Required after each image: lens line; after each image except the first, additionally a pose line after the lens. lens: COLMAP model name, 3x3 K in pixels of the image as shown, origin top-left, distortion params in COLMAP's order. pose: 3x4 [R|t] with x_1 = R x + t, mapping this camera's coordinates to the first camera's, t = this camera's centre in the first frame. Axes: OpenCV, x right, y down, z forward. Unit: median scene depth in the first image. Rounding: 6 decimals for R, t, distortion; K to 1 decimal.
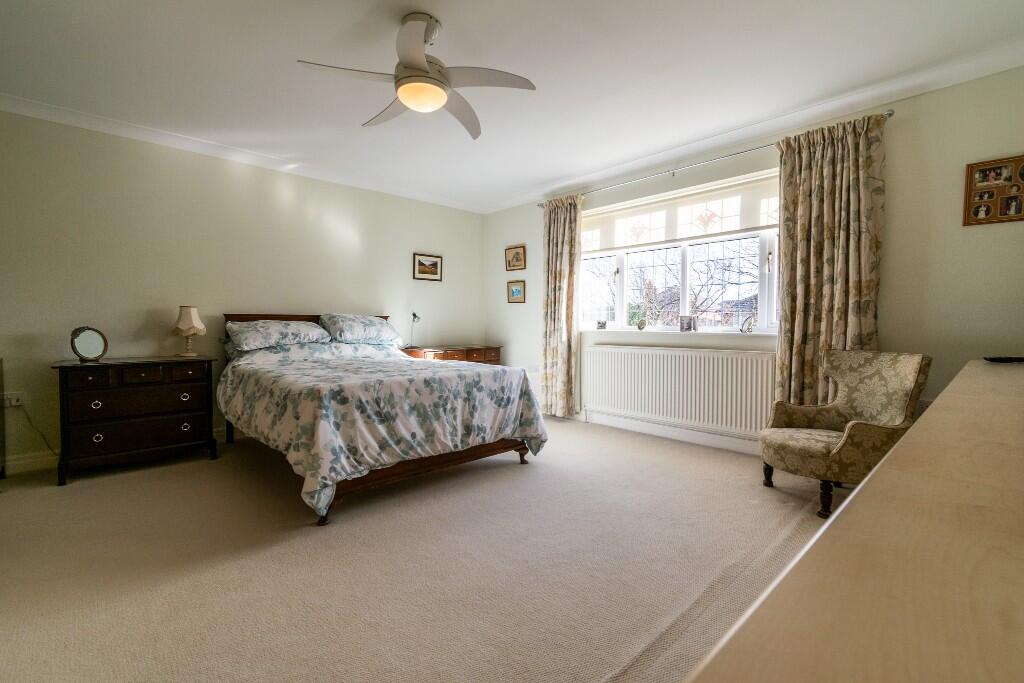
lens RADIAL K [[456.9, 0, 513.3], [0, 456.9, 334.2], [0, 0, 1]] dist [0.004172, -0.000103]
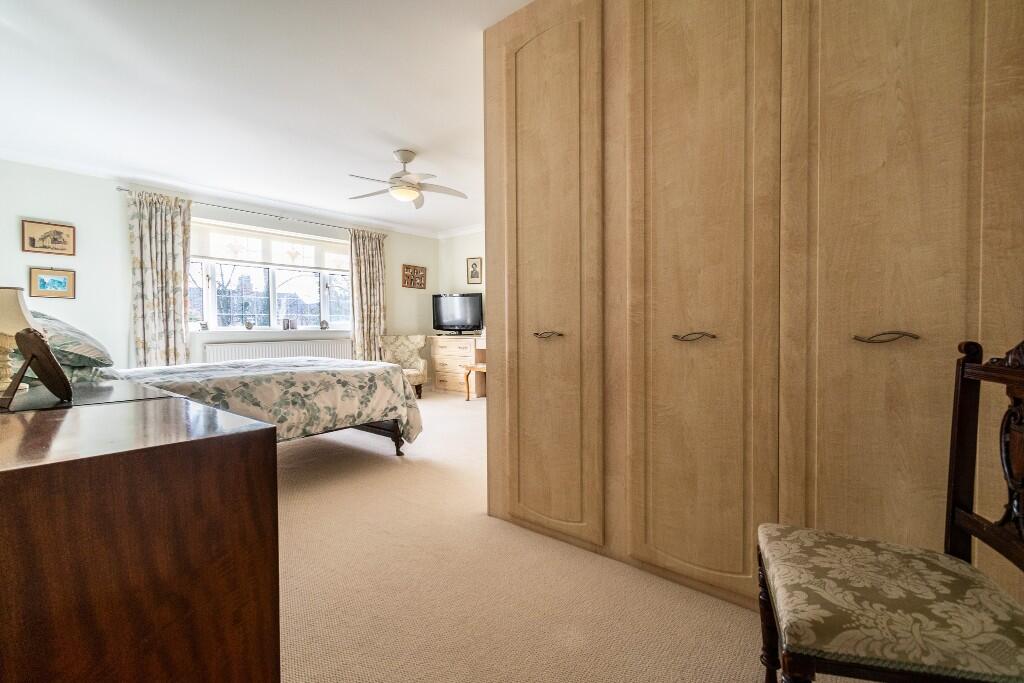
lens RADIAL K [[456.9, 0, 515.0], [0, 456.9, 336.2], [0, 0, 1]] dist [0.004172, -0.000103]
pose [[-0.139571, -0.021800, 0.989972, -1.237877], [0.033987, 0.999063, 0.026792, -0.000899], [-0.989629, 0.037386, -0.138699, 0.530751]]
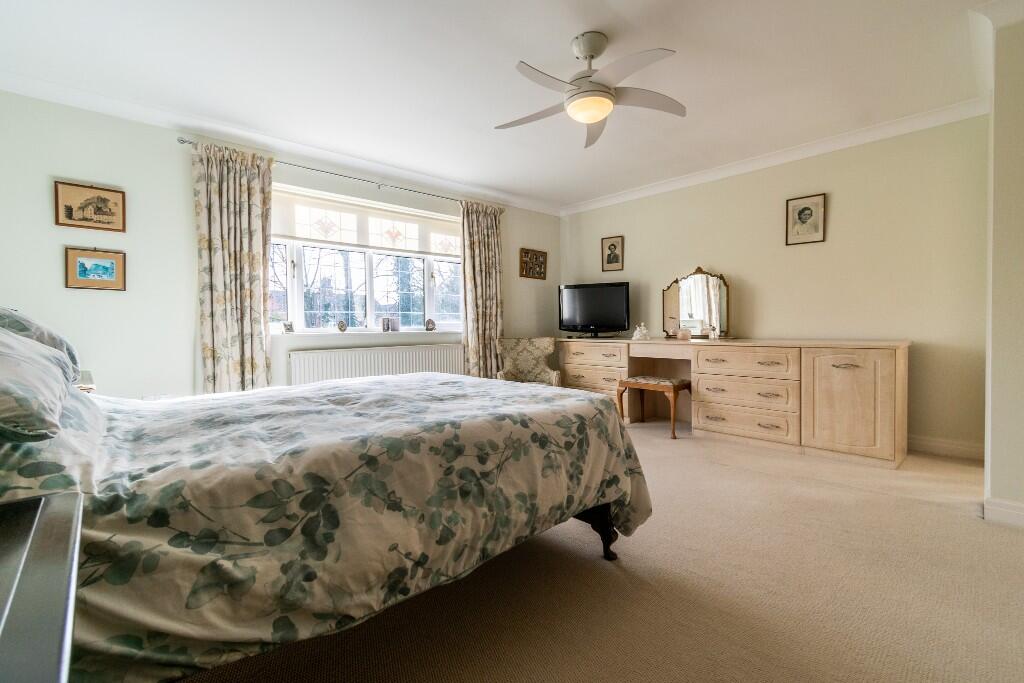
lens RADIAL K [[456.9, 0, 514.5], [0, 456.9, 335.9], [0, 0, 1]] dist [0.004172, -0.000103]
pose [[0.000186, -0.021373, 0.999772, -0.792445], [0.038884, 0.999016, 0.021349, -0.008826], [-0.999244, 0.038871, 0.001017, 0.745702]]
